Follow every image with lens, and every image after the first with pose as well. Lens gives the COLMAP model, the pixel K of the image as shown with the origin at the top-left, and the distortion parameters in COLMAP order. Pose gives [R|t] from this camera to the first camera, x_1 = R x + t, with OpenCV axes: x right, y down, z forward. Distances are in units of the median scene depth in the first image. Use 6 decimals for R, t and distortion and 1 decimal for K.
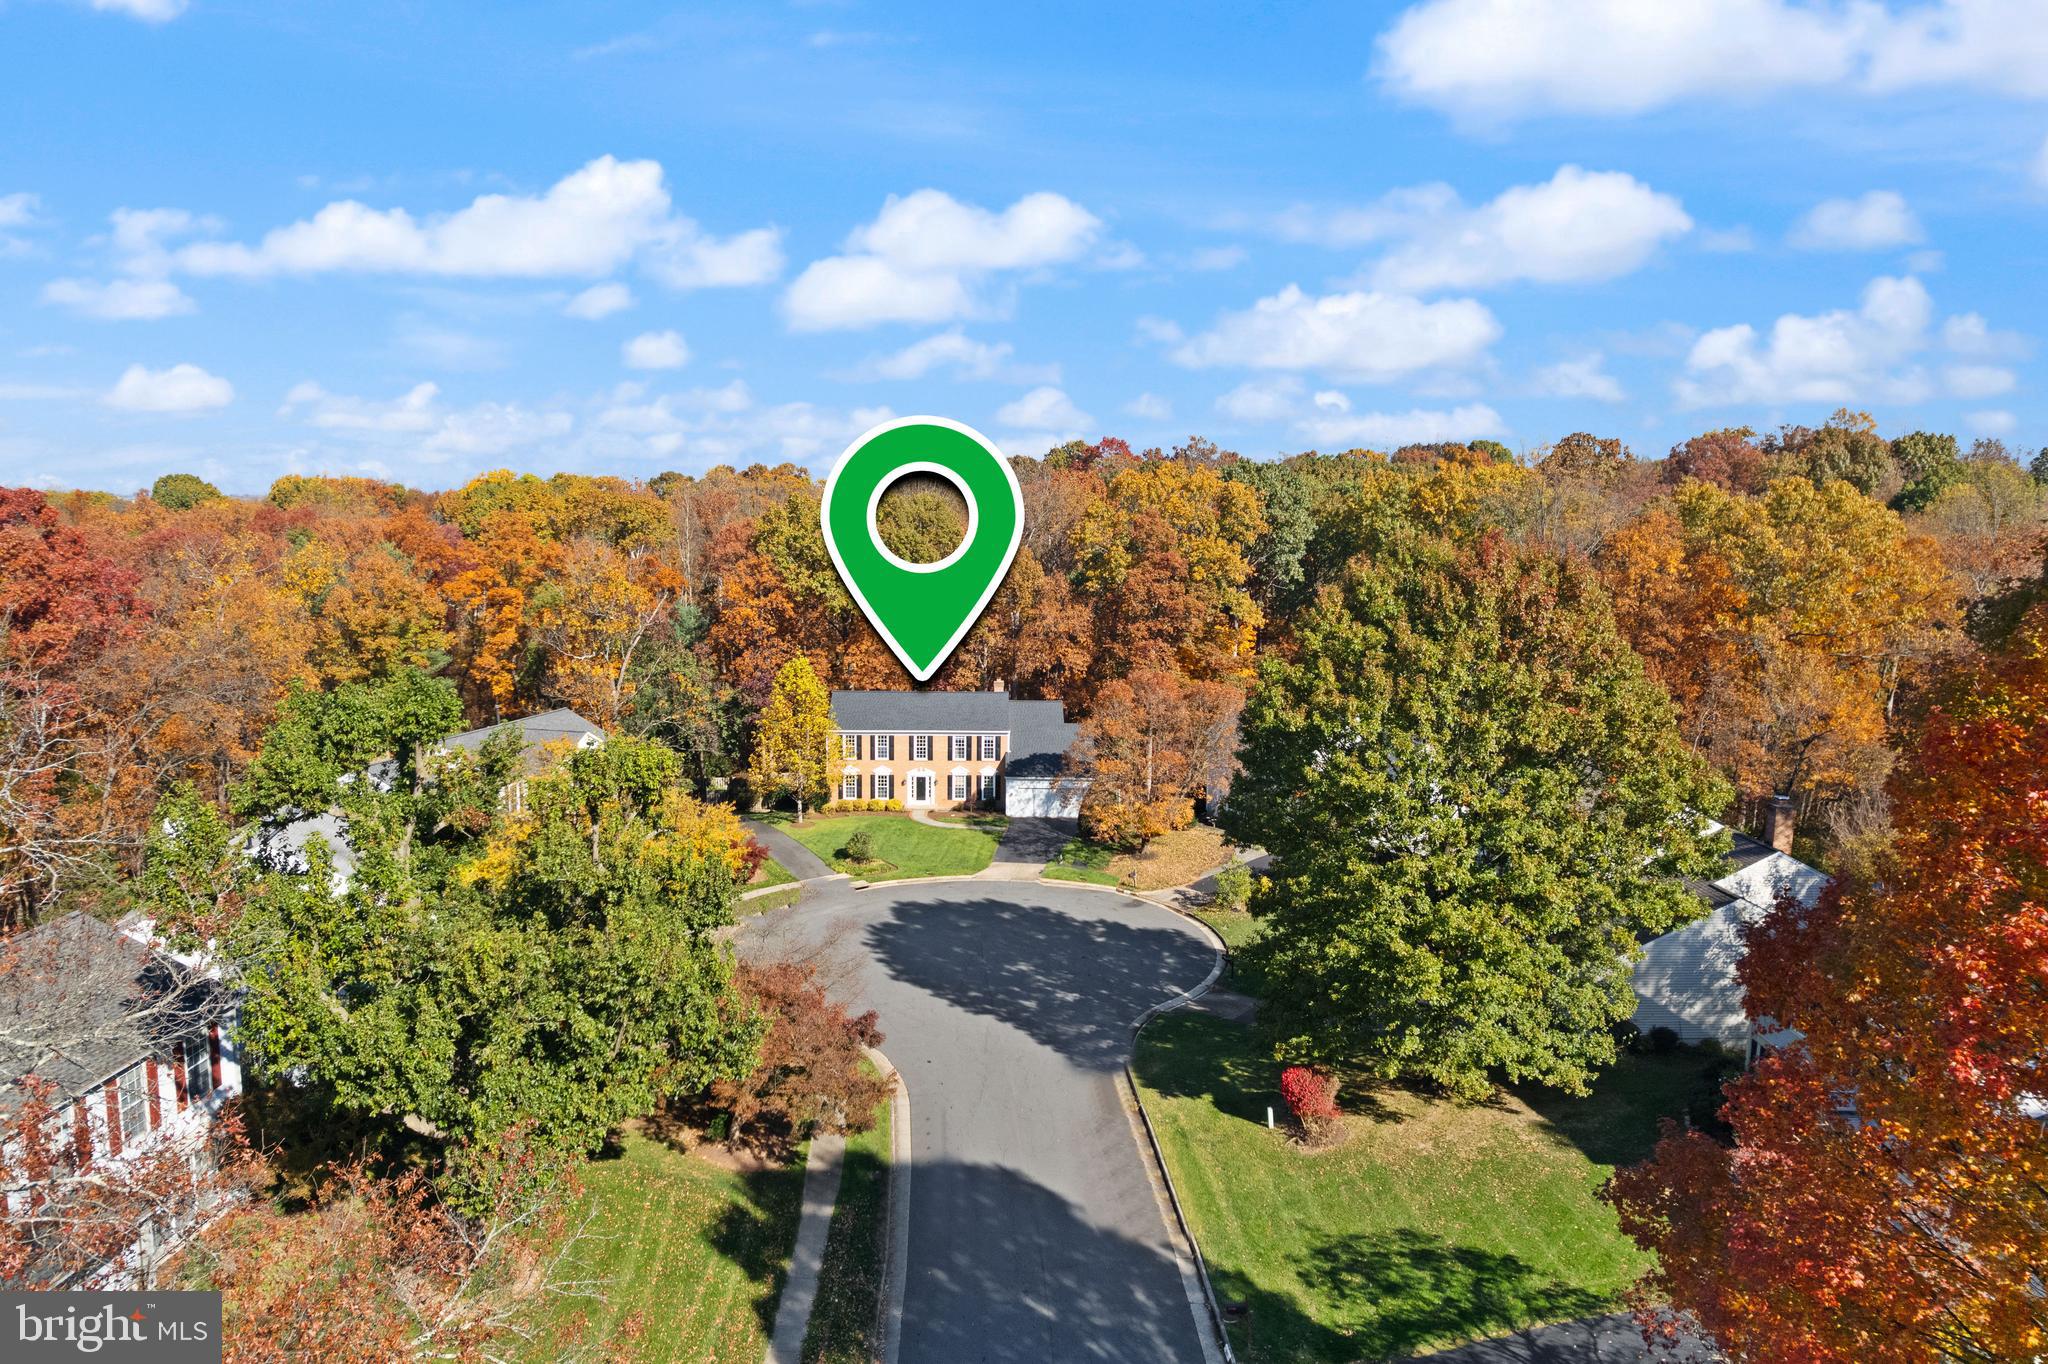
lens RADIAL K [[1331.8, 0, 1024.0], [0, 1331.8, 682.0], [0, 0, 1]] dist [-0.064768, 0.057306]
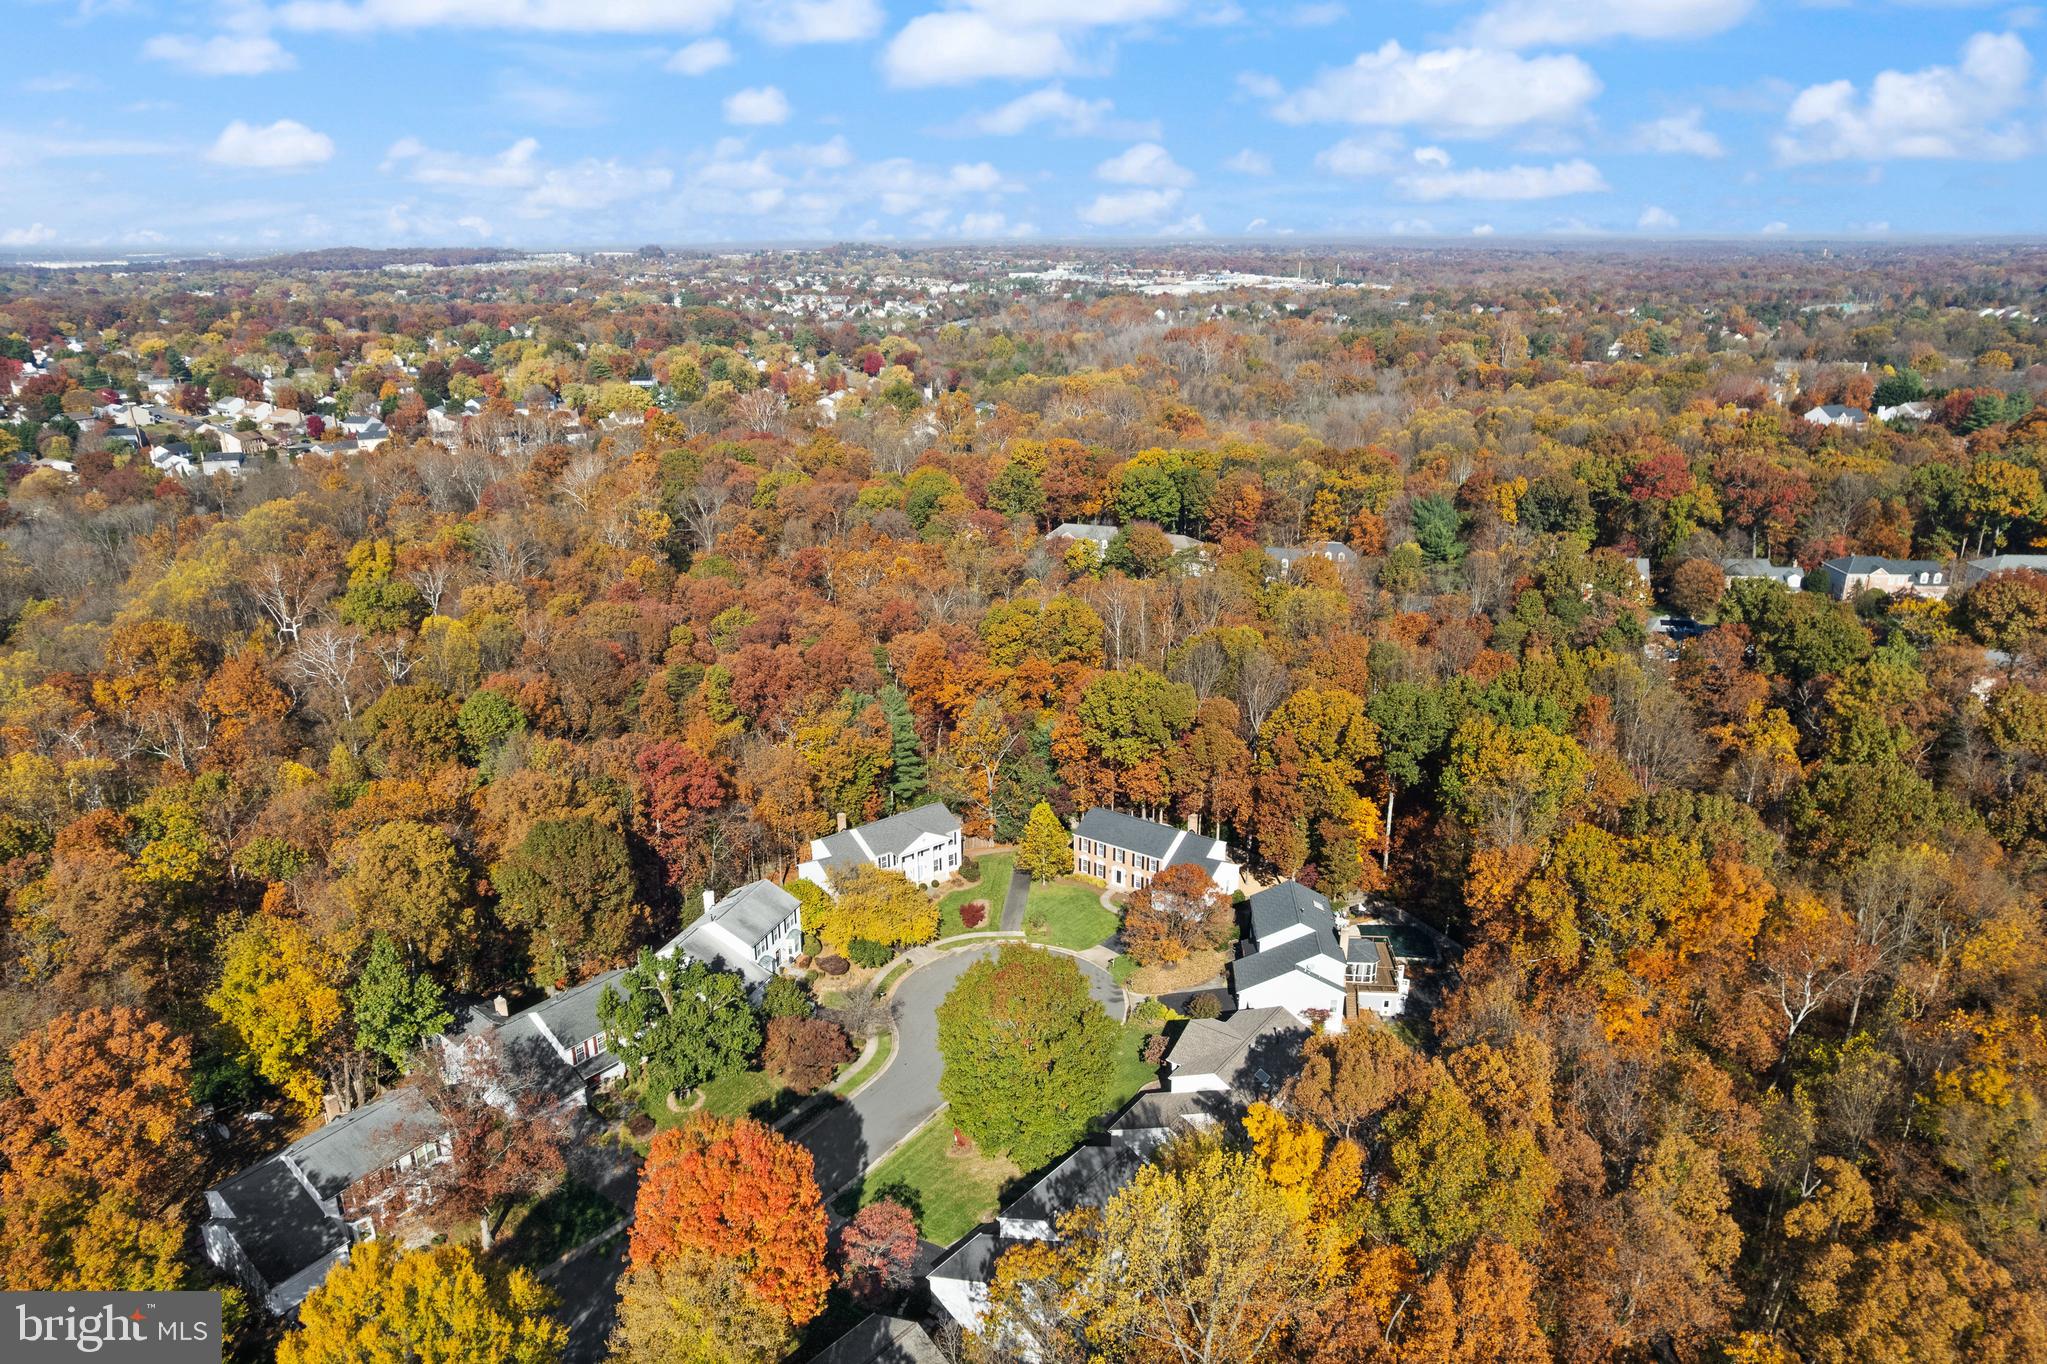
lens RADIAL K [[1331.1, 0, 1023.5], [0, 1331.1, 682.0], [0, 0, 1]] dist [-0.064768, 0.057306]
pose [[0.800067, 0.180607, -0.572078, 0.775202], [-0.067853, 0.974730, 0.212831, -0.532771], [0.596061, -0.131462, 0.792104, -0.420782]]
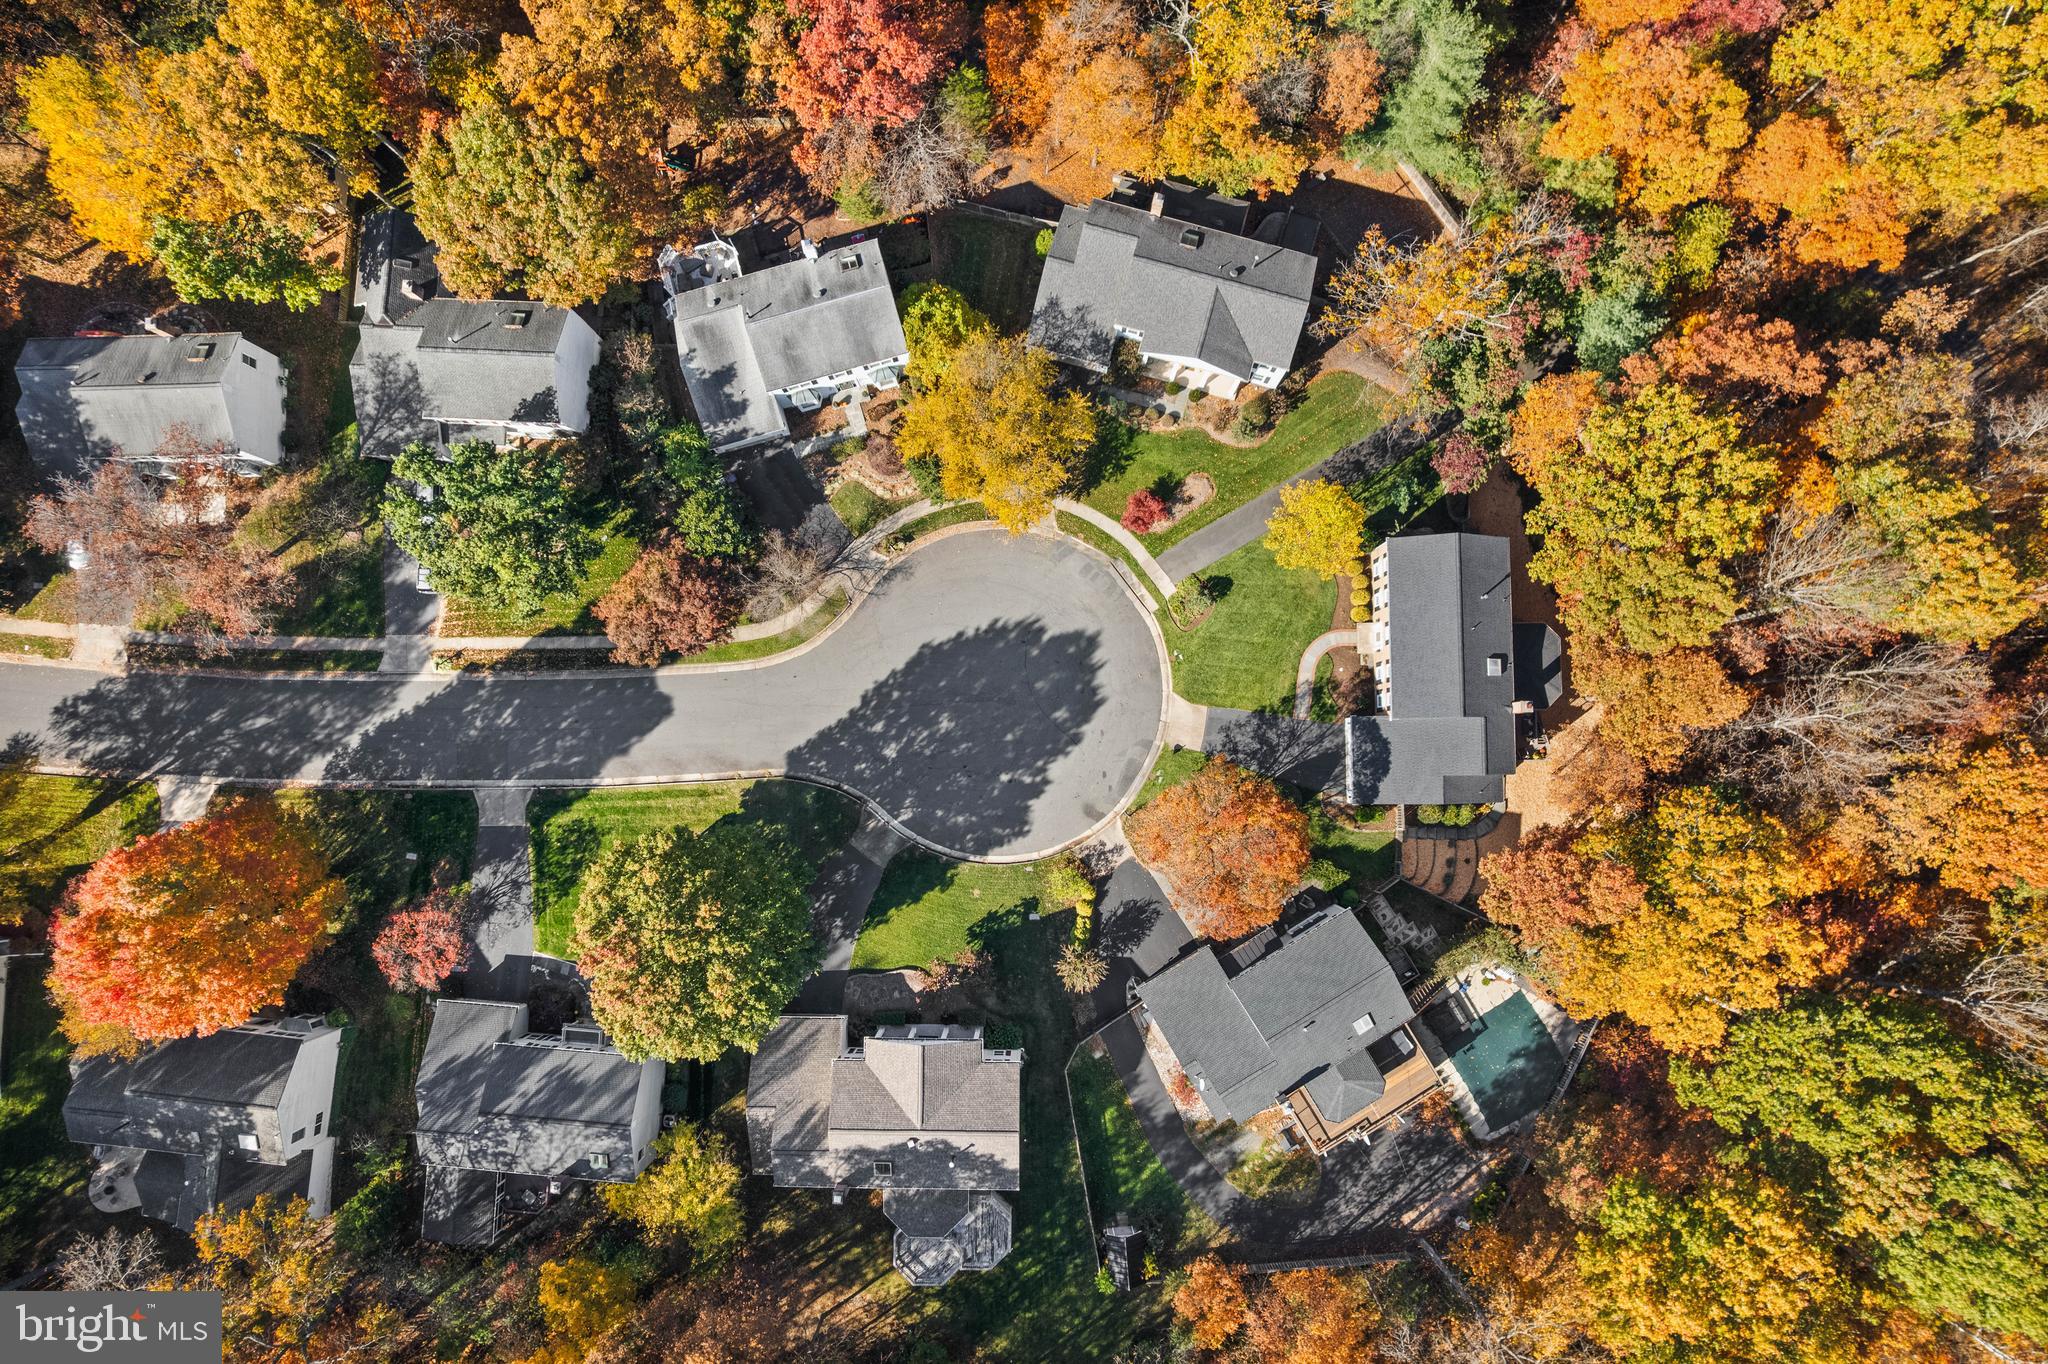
lens RADIAL K [[1331.8, 0, 1024.0], [0, 1331.8, 682.0], [0, 0, 1]] dist [-0.064768, 0.057306]
pose [[-0.017348, 0.997545, -0.067852, 0.034180], [-0.123724, 0.065199, 0.990172, -0.924163], [0.992165, 0.025573, 0.122289, 0.597372]]
